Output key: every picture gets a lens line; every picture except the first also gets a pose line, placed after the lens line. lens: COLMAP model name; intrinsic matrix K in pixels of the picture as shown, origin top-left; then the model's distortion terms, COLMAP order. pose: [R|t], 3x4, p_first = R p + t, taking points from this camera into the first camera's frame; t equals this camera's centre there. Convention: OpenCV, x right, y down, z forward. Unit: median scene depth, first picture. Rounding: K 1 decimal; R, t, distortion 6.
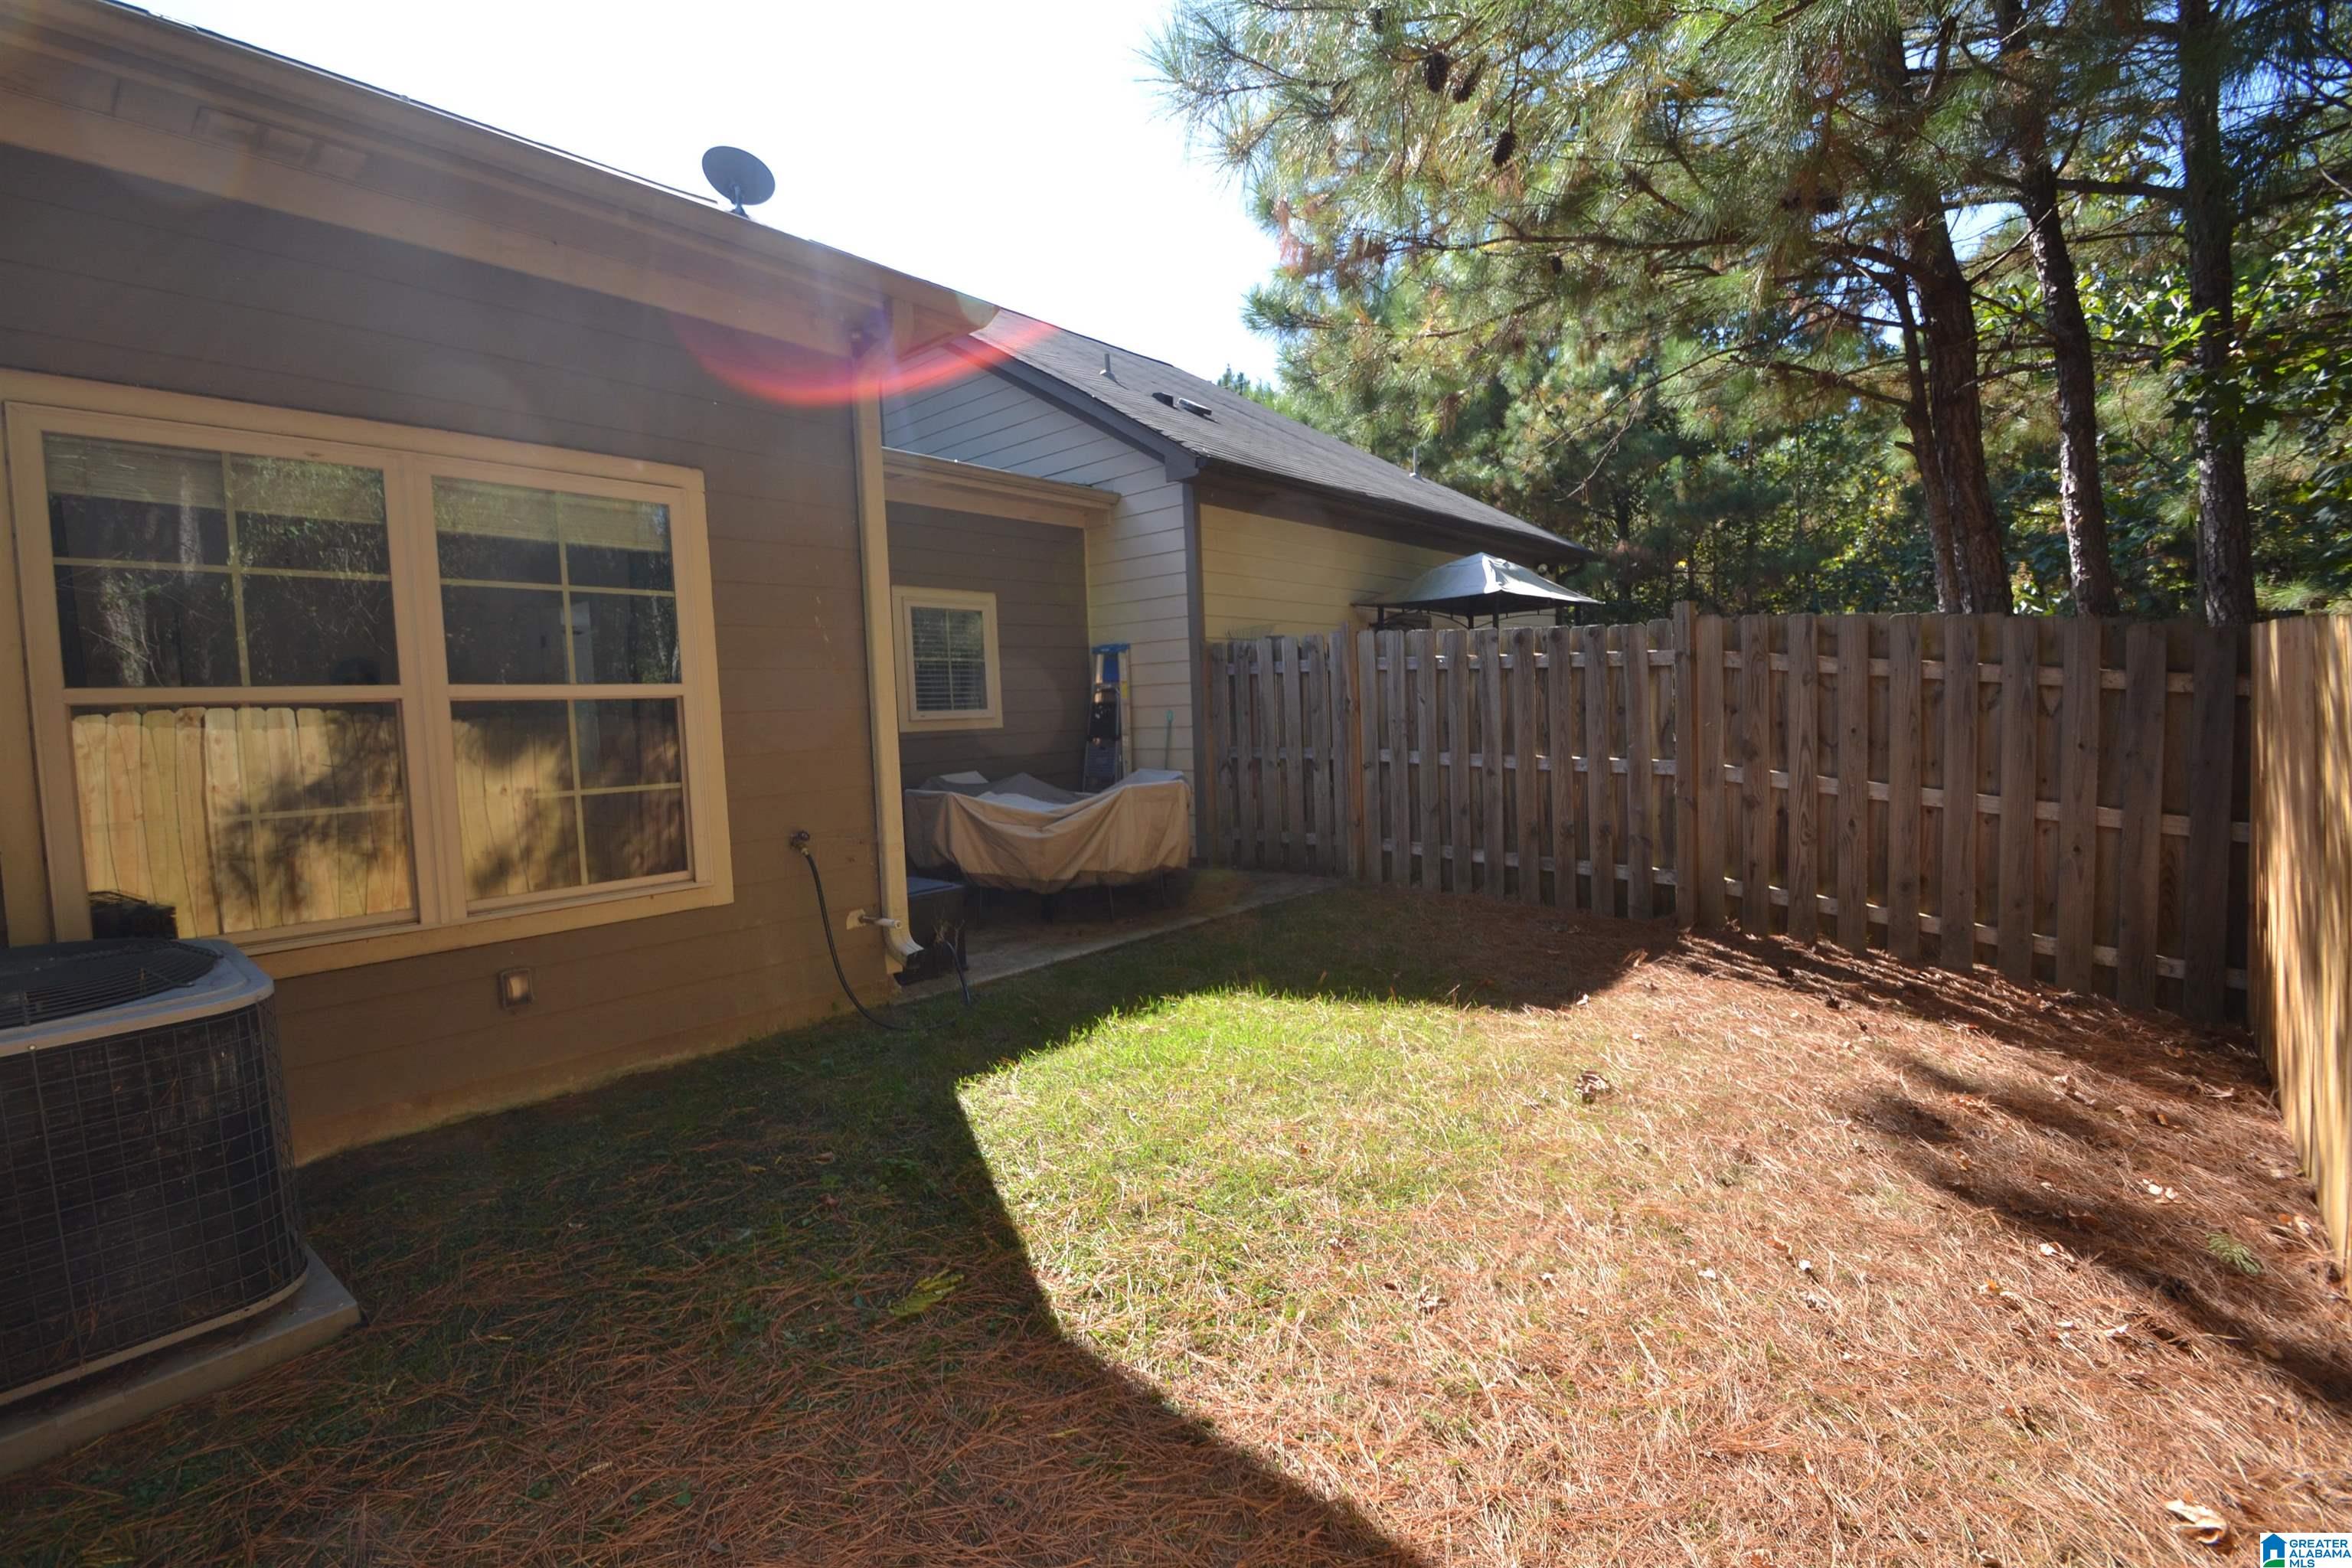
lens RADIAL K [[1047.0, 0, 1176.5], [0, 1047.0, 762.8], [0, 0, 1]] dist [0.008959, -0.014708]
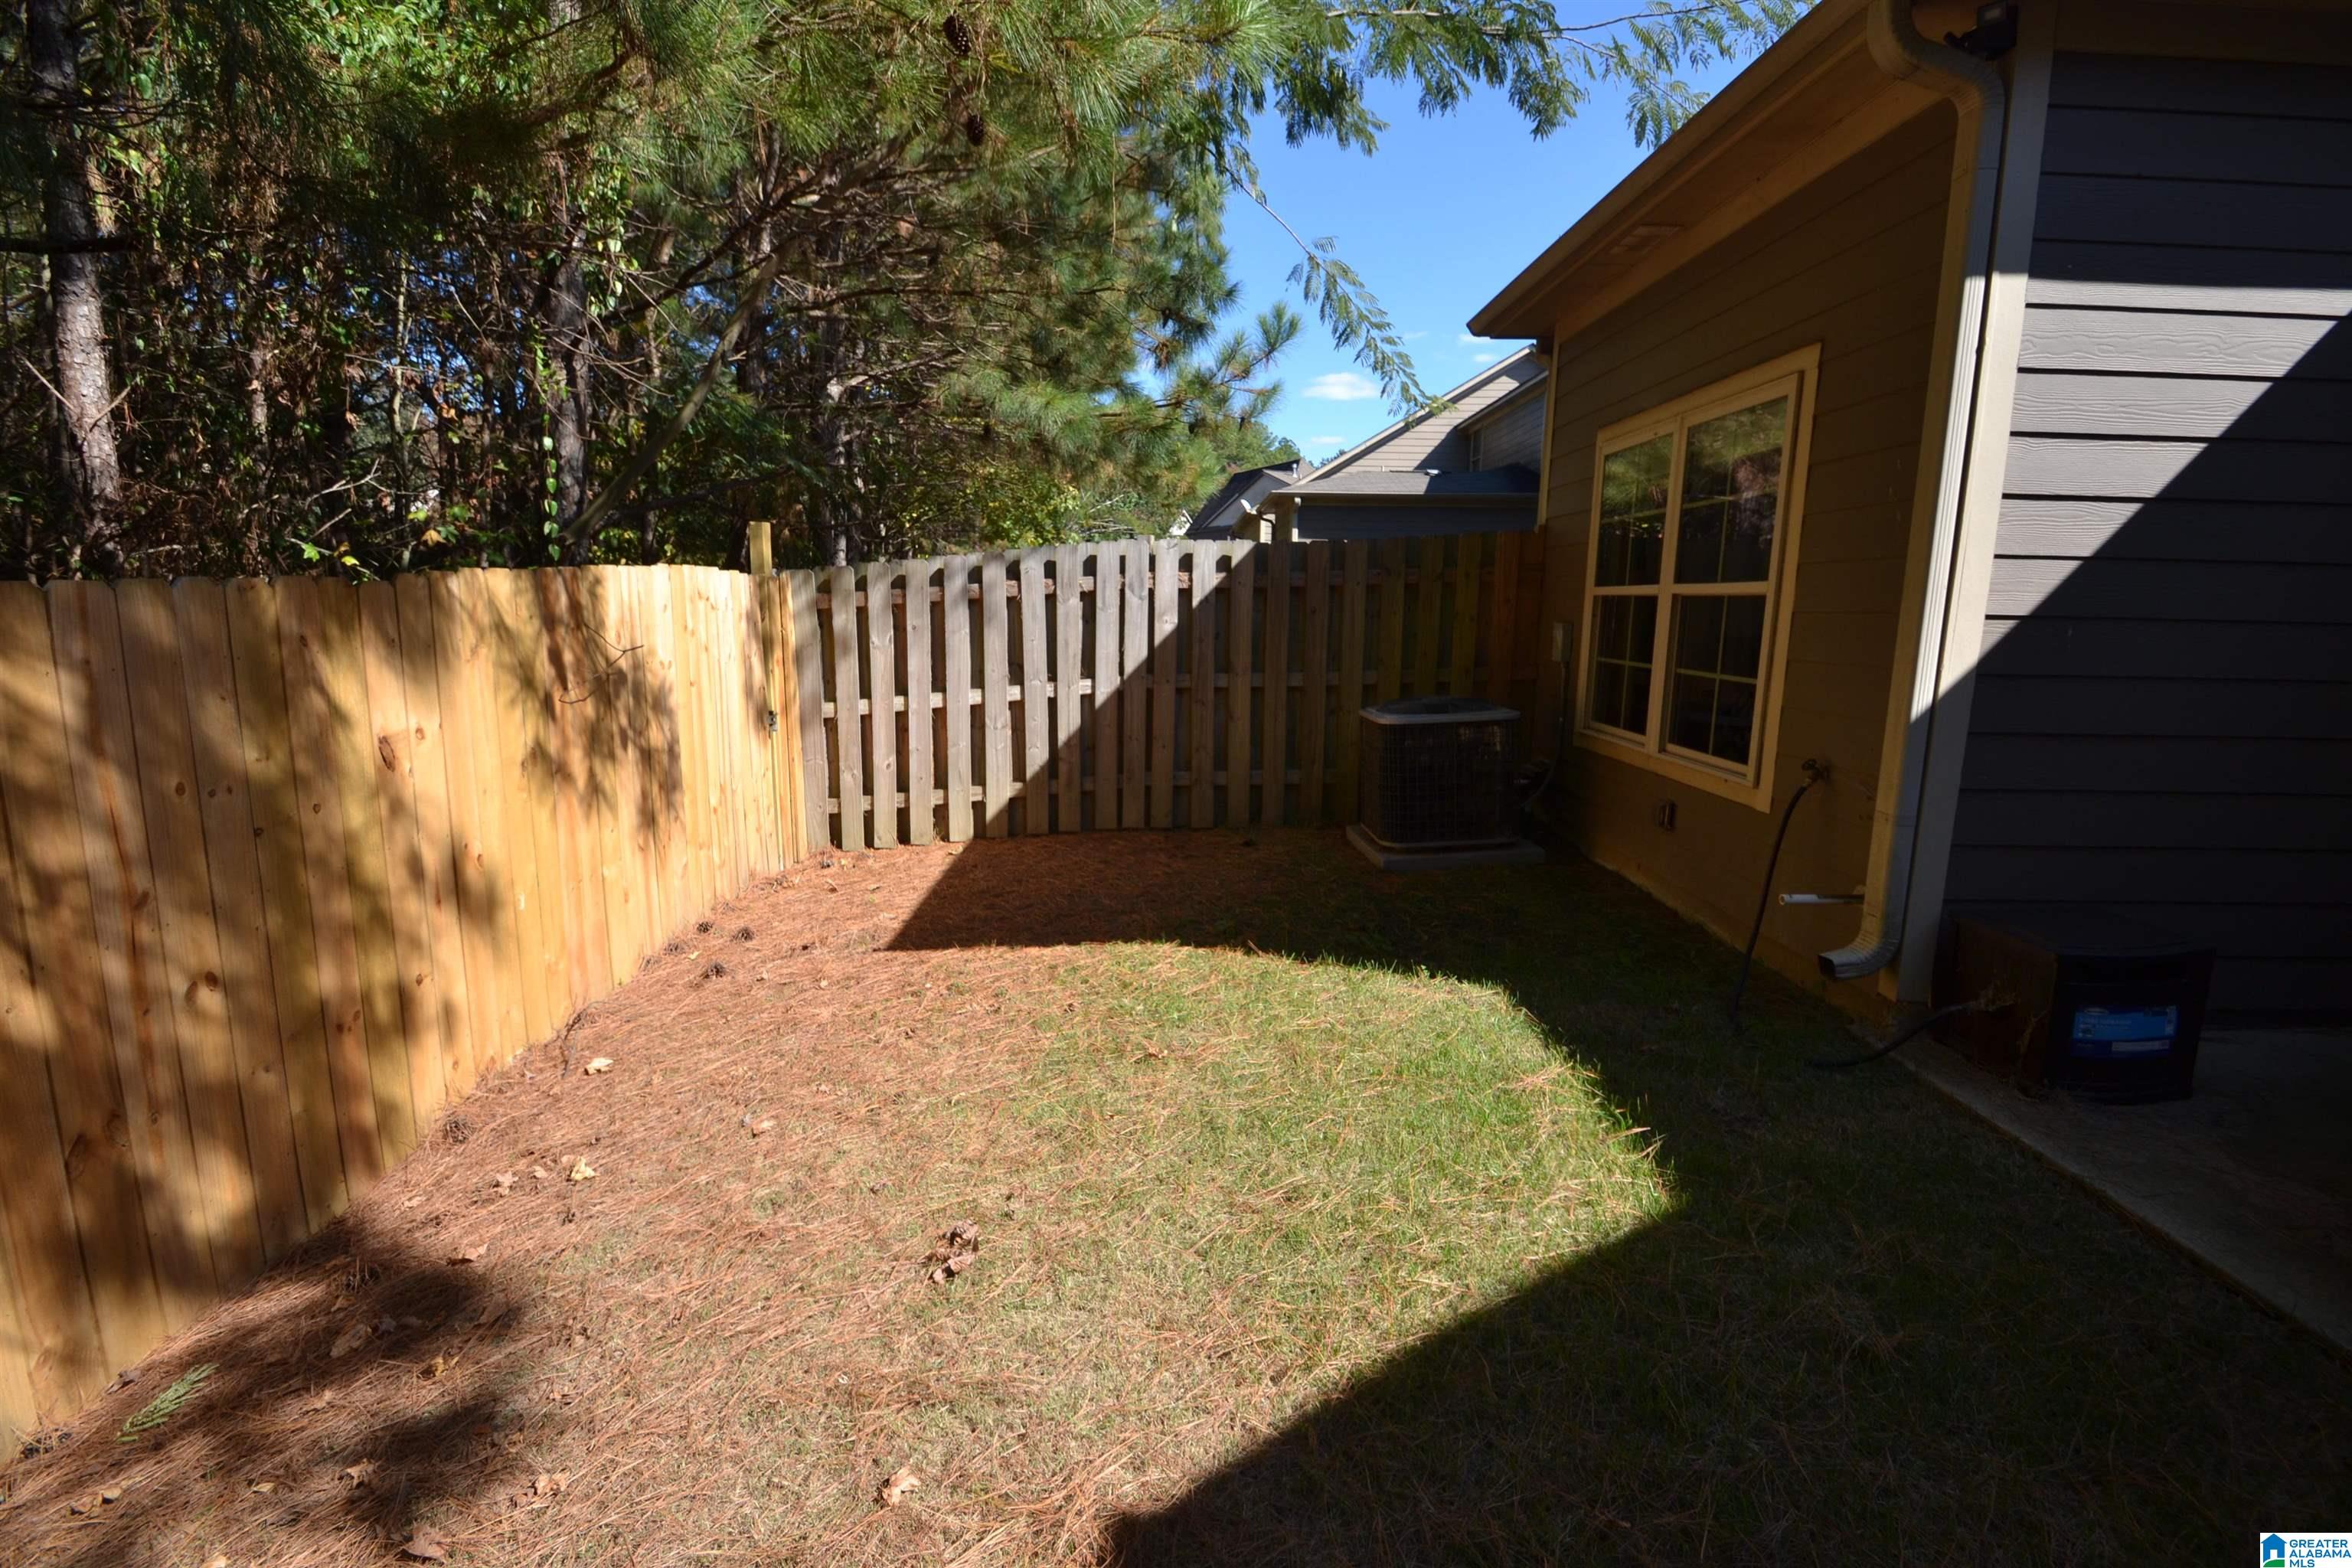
lens RADIAL K [[1047.0, 0, 1176.5], [0, 1047.0, 762.8], [0, 0, 1]] dist [0.008959, -0.014708]
pose [[-0.761573, 0.137873, -0.633243, 0.436986], [-0.007060, 0.975286, 0.220835, -0.089351], [0.648040, 0.172653, -0.741778, 1.017087]]
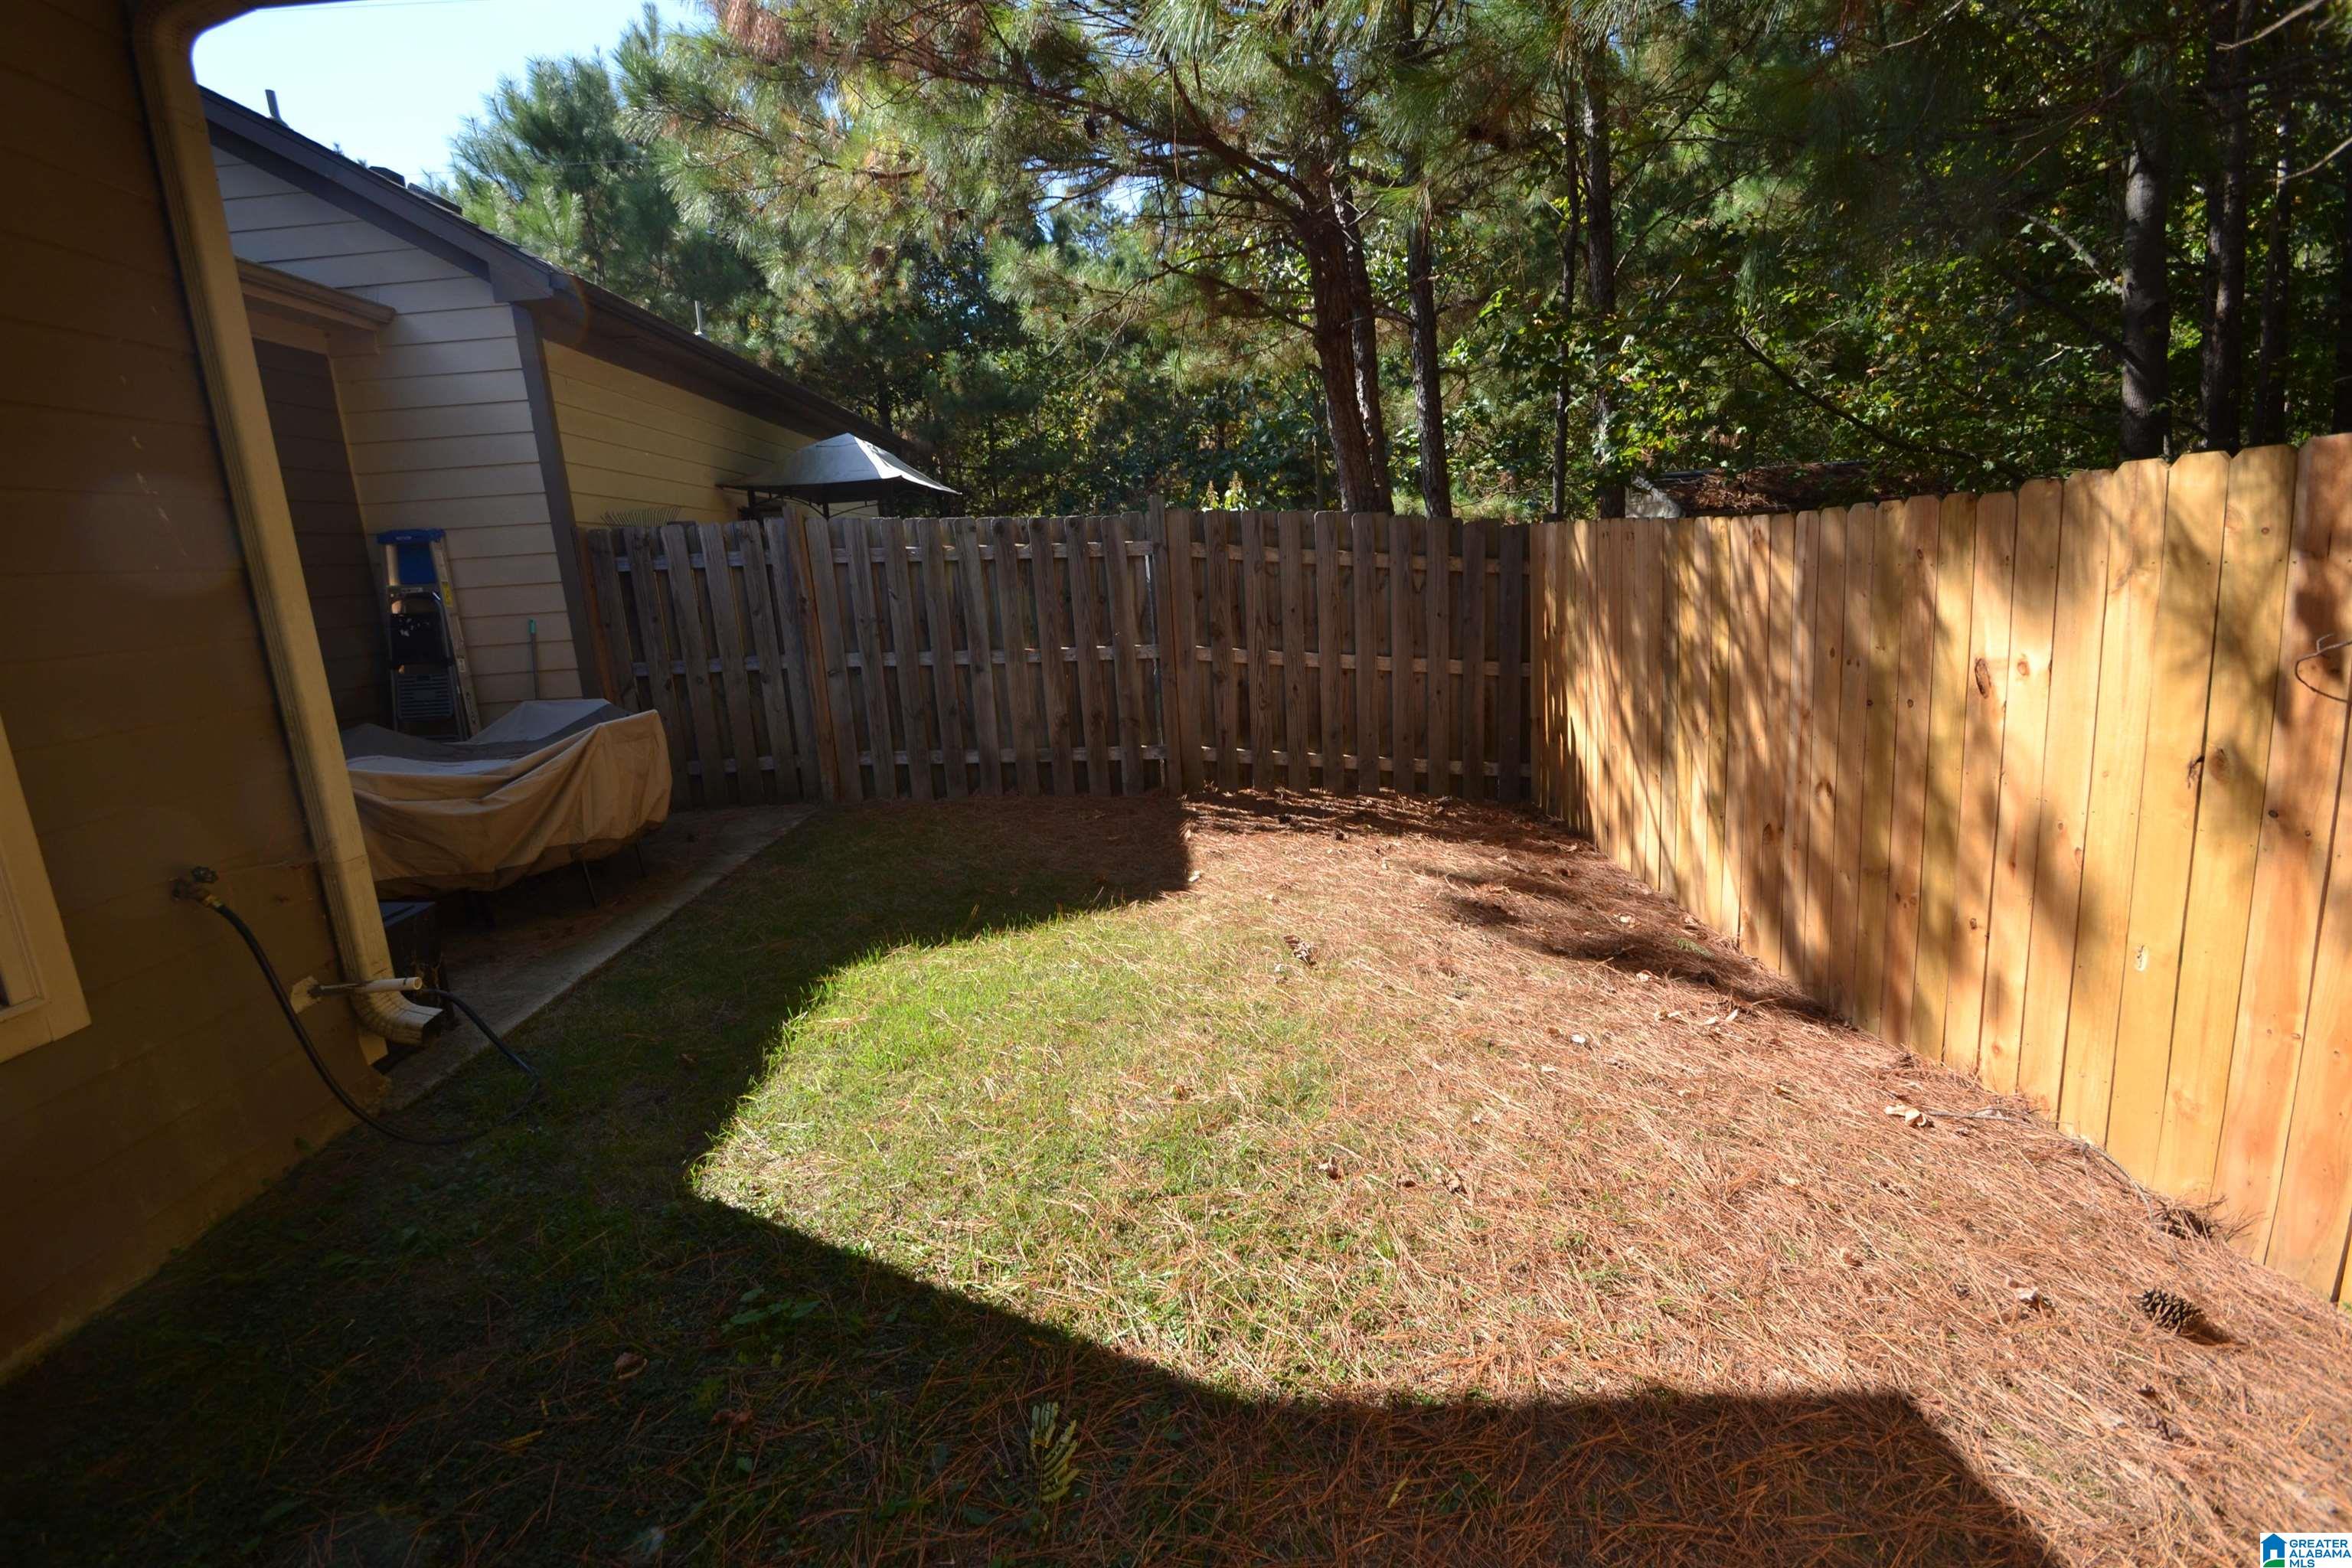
lens RADIAL K [[1047.0, 0, 1176.5], [0, 1047.0, 762.8], [0, 0, 1]] dist [0.008959, -0.014708]
pose [[0.742170, -0.135167, 0.656440, -0.260882], [0.067880, 0.989575, 0.127017, -0.019707], [-0.666765, -0.049709, 0.743608, 0.194468]]
